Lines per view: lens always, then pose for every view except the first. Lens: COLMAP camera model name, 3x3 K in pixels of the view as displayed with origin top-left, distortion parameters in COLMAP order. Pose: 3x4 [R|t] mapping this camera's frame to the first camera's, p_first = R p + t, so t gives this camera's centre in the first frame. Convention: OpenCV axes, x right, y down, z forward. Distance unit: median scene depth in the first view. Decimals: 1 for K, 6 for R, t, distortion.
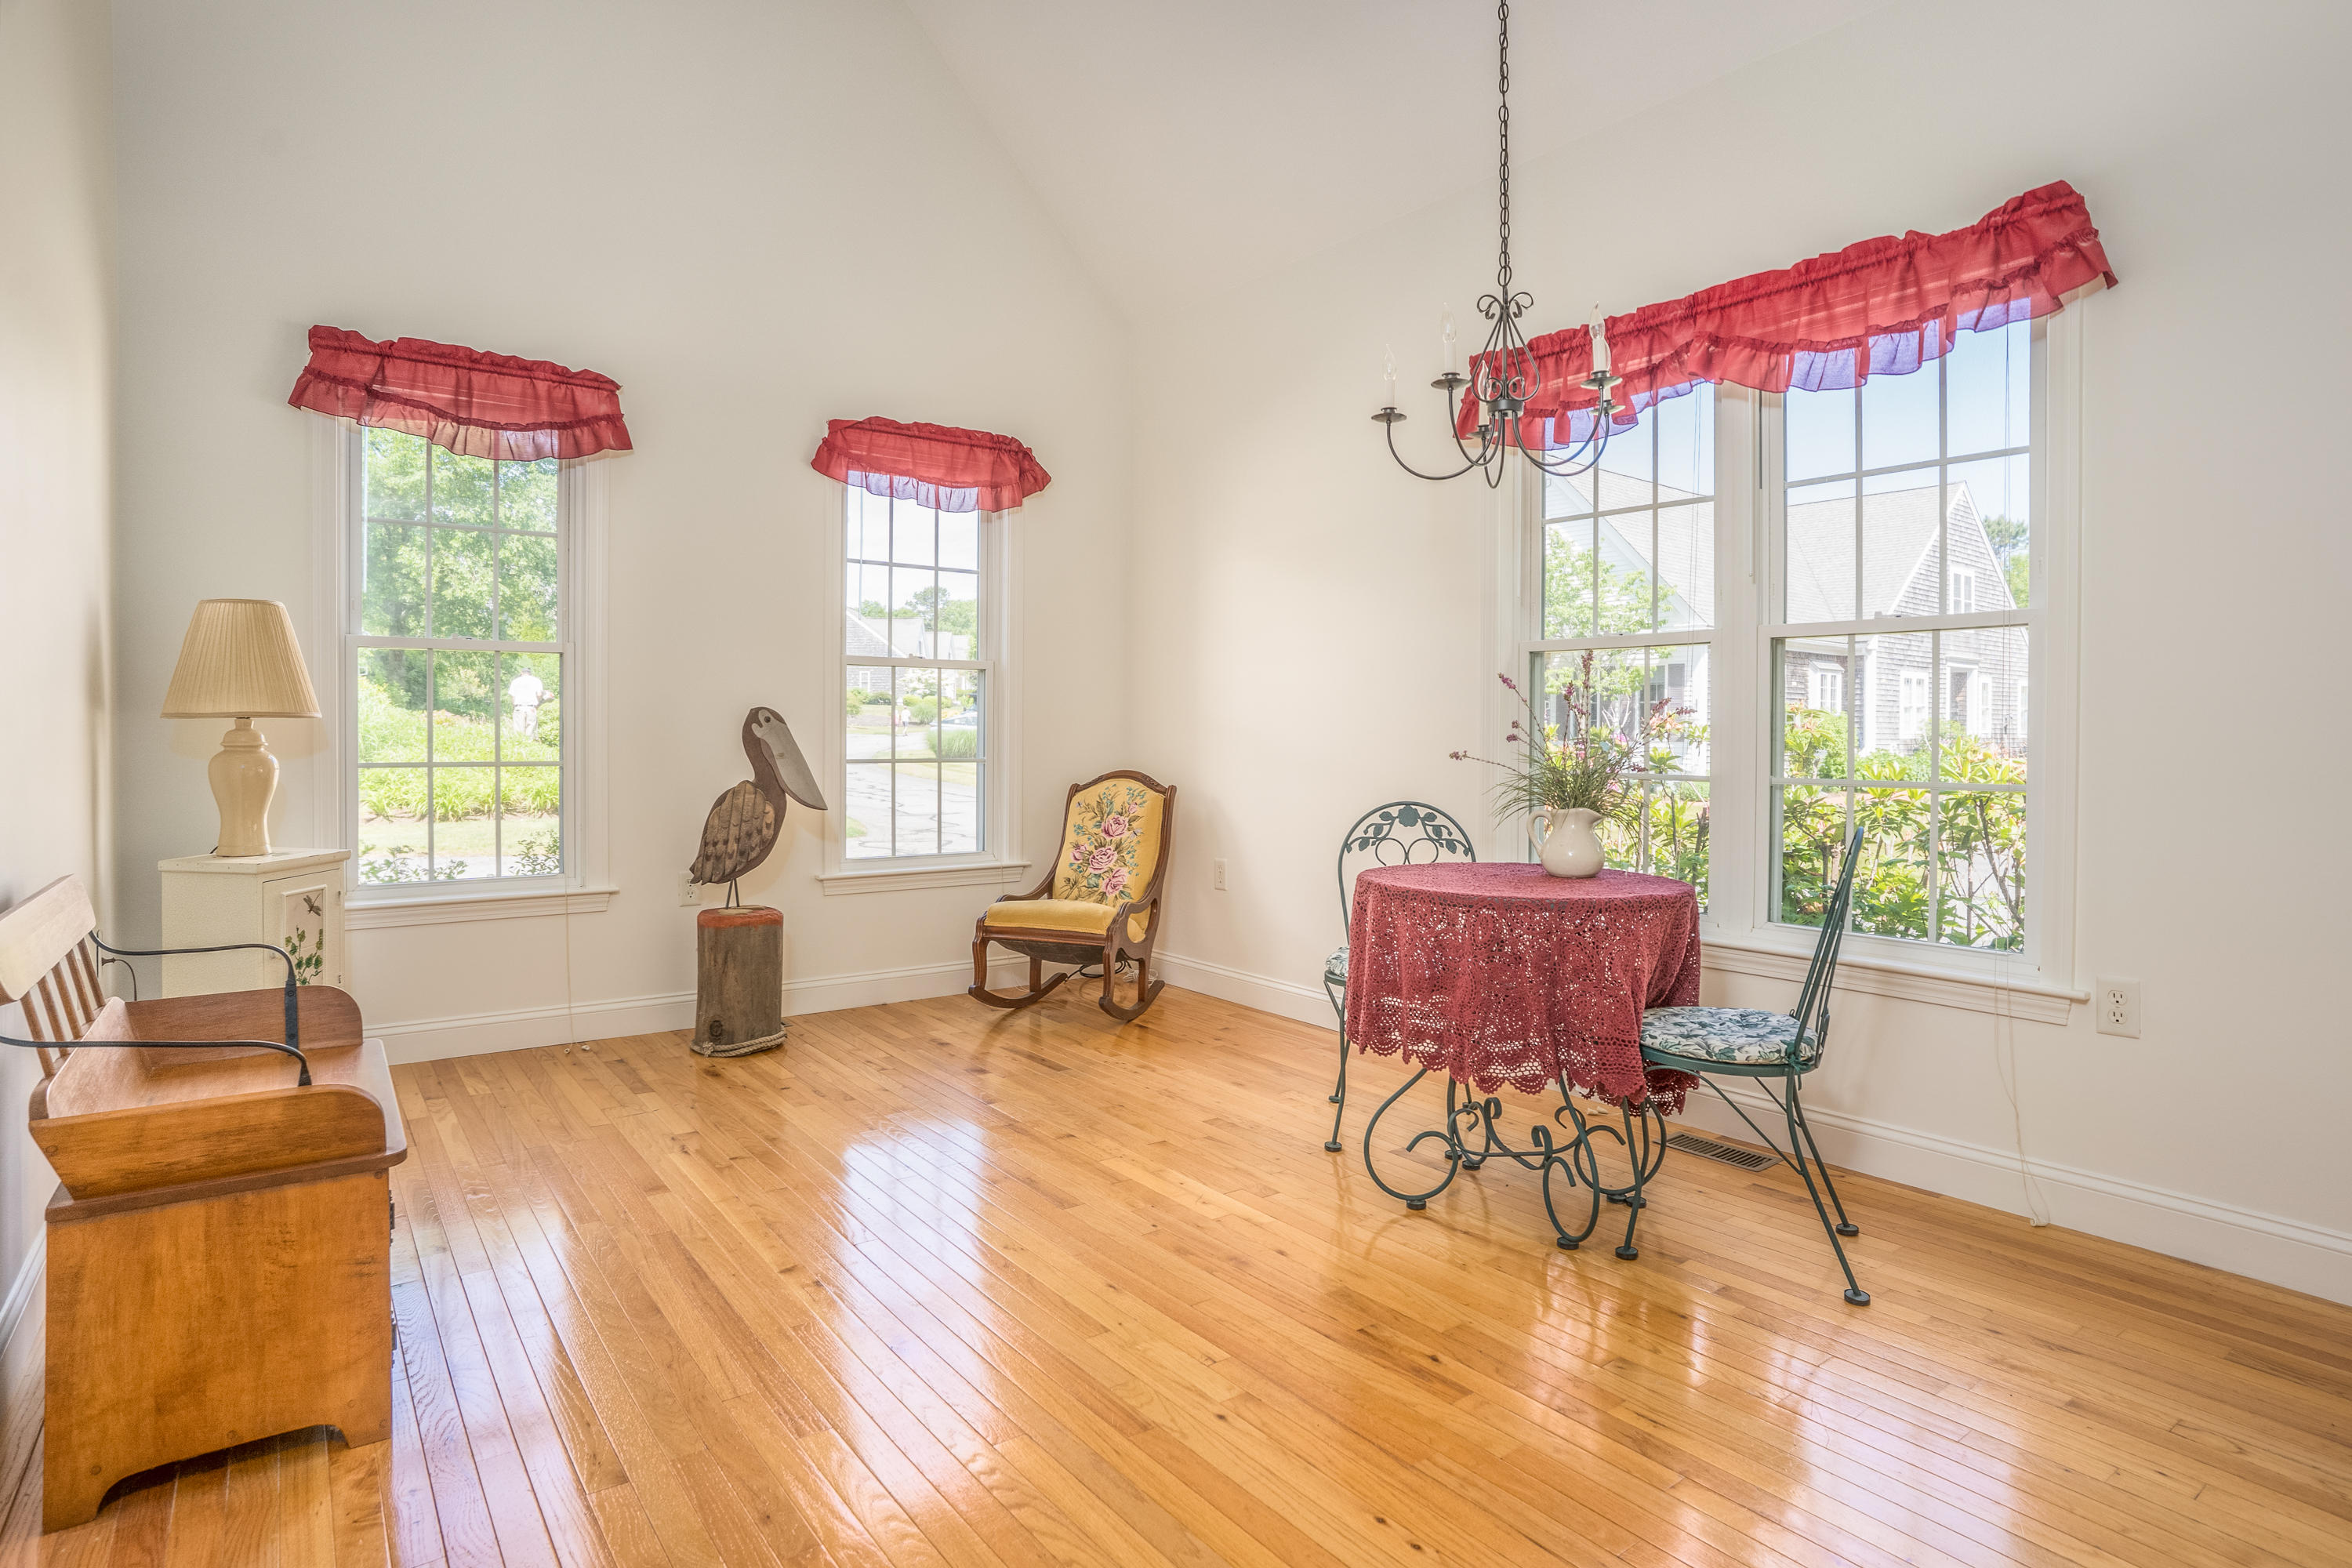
lens RADIAL K [[1210.3, 0, 1168.6], [0, 1210.3, 743.5], [0, 0, 1]] dist [-0.051180, 0.036704]
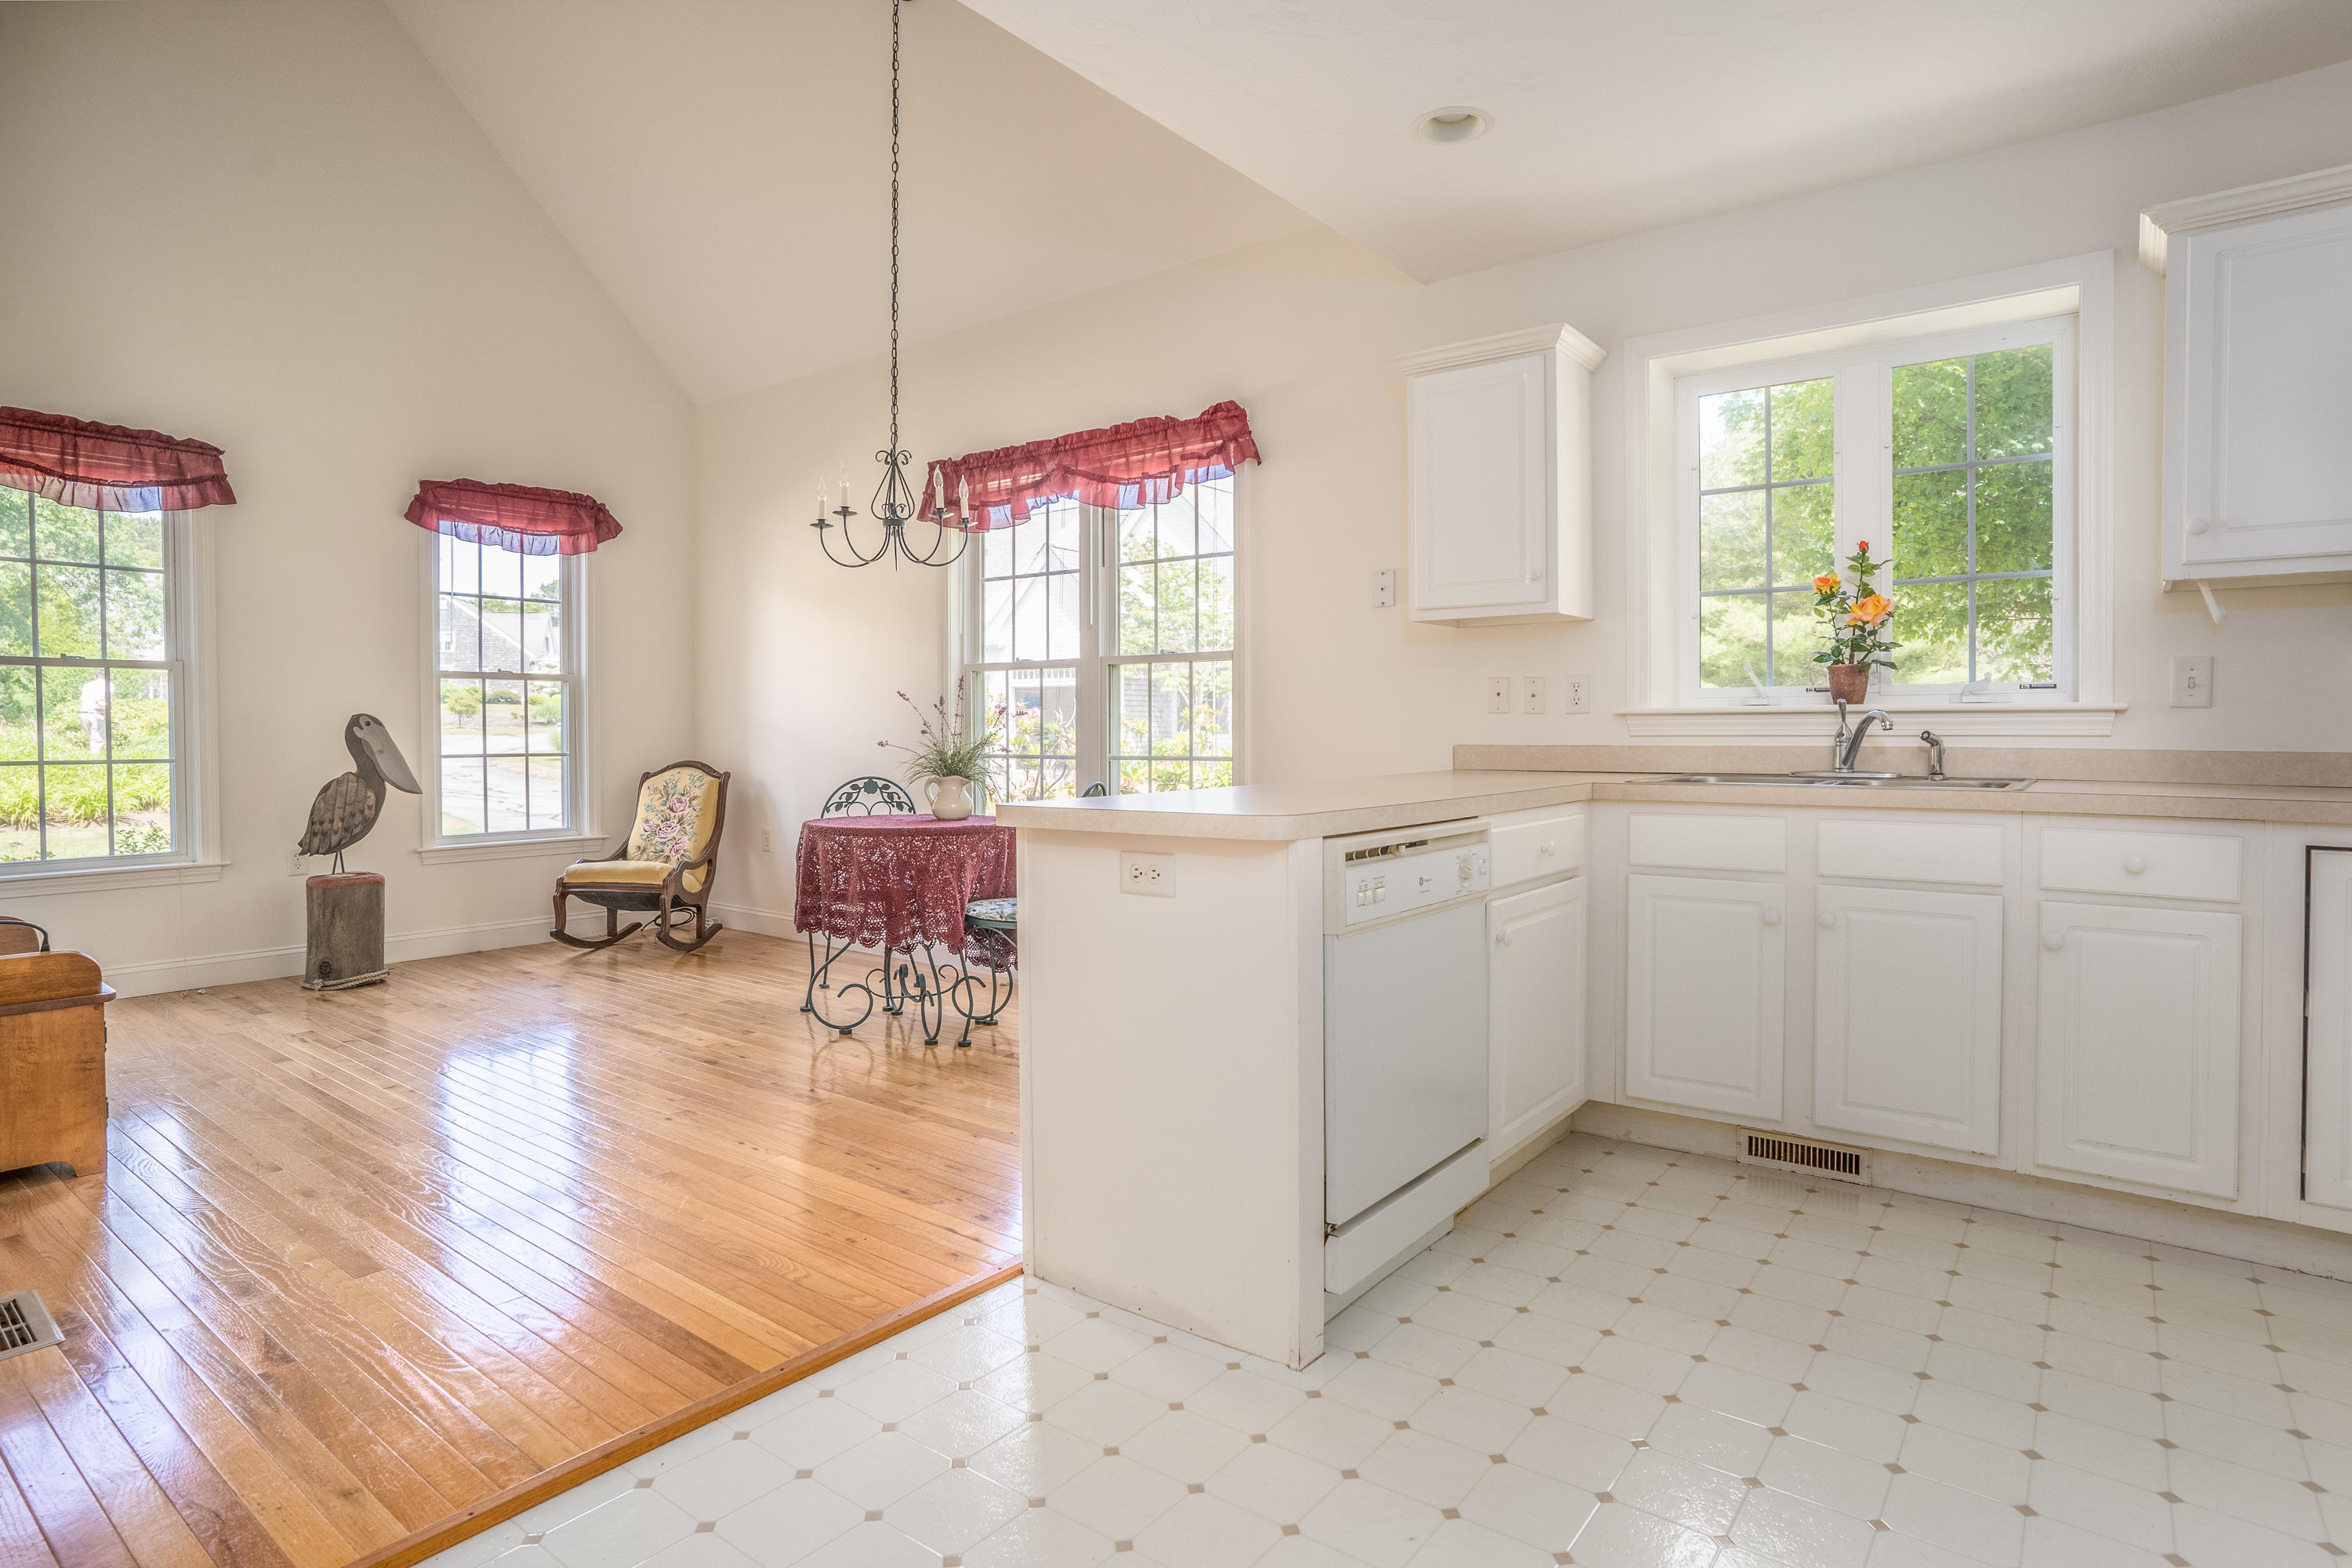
lens RADIAL K [[1245.9, 0, 1227.5], [0, 1245.9, 747.5], [0, 0, 1]] dist [-0.050832, 0.030129]
pose [[0.957635, -0.013862, 0.287651, 0.165867], [0.012123, 0.999896, 0.007826, 0.006271], [-0.287730, -0.004007, 0.957703, -0.504190]]
